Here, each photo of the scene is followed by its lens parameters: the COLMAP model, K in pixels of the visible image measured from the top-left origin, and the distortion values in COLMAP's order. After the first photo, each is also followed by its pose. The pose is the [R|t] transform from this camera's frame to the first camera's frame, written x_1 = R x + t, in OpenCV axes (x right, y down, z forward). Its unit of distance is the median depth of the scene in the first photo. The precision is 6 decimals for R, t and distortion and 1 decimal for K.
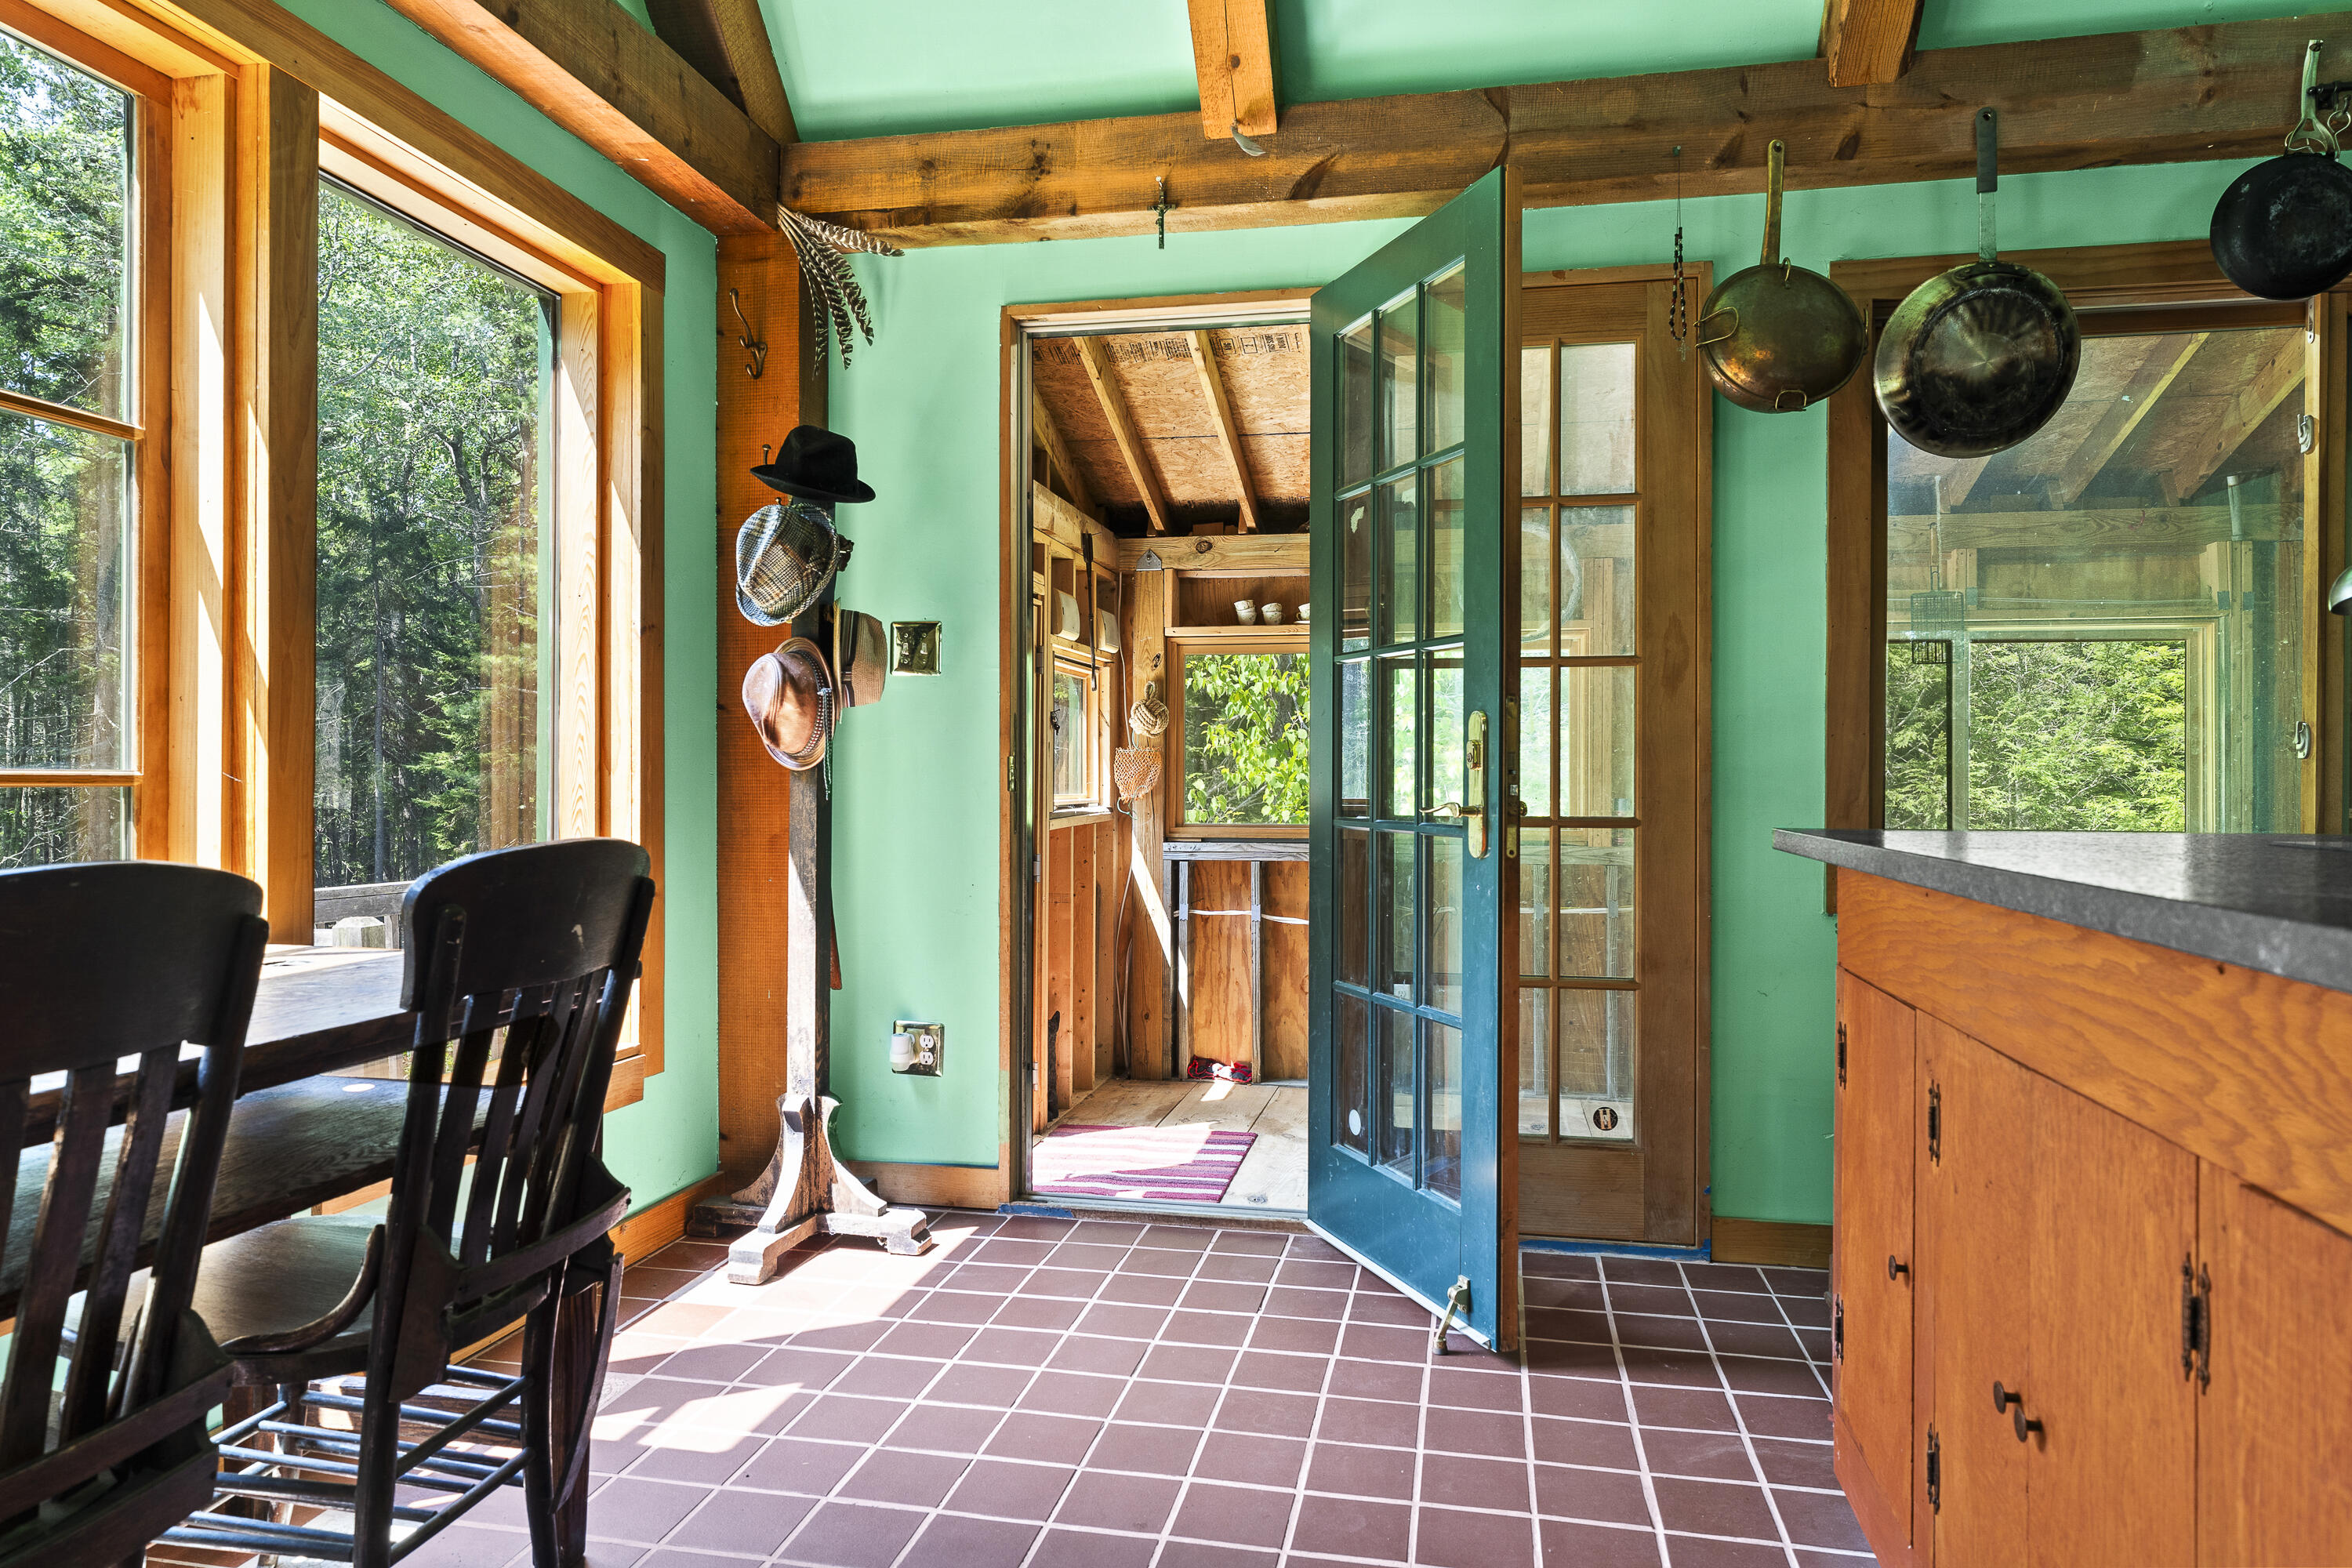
lens RADIAL K [[1460.5, 0, 1177.9], [0, 1460.5, 770.0], [0, 0, 1]] dist [-0.004580, -0.002508]
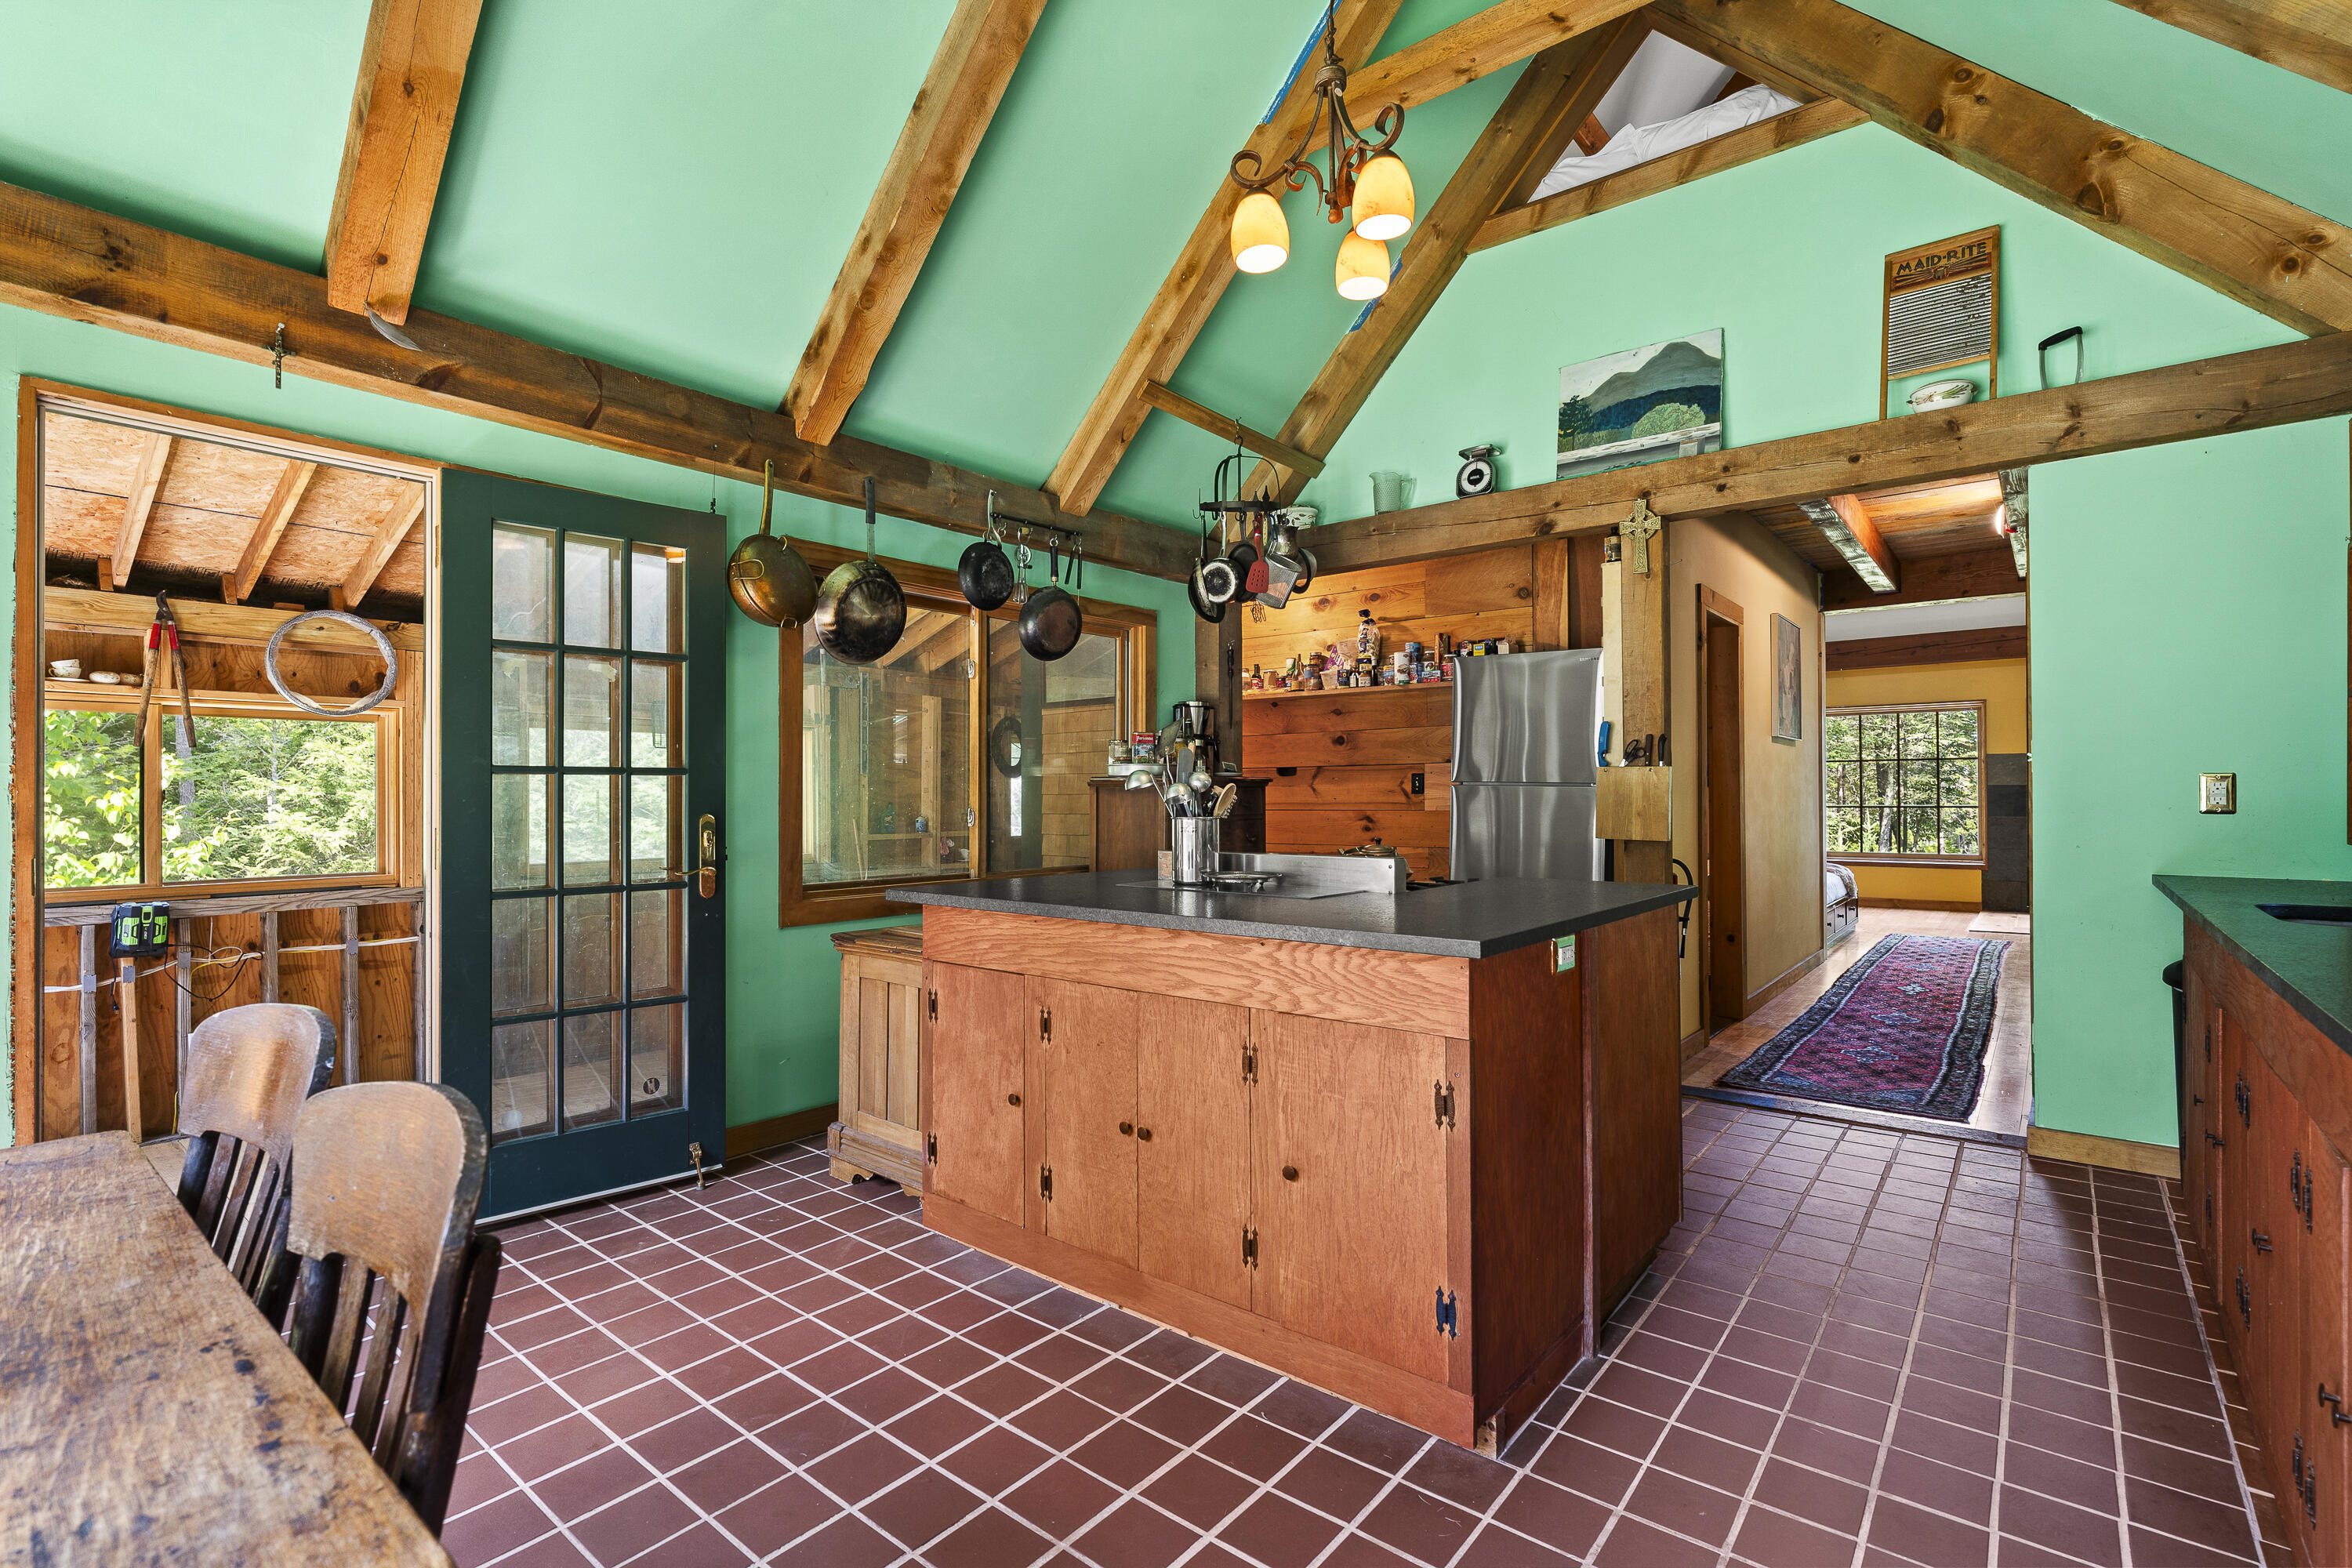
lens RADIAL K [[1066.9, 0, 1175.8], [0, 1066.9, 777.5], [0, 0, 1]] dist [-0.003153, 0.001230]
pose [[0.467568, 0.010256, 0.883898, -0.443041], [0.001311, 0.999924, -0.012296, -0.060649], [-0.883956, 0.006908, 0.467518, 0.038691]]
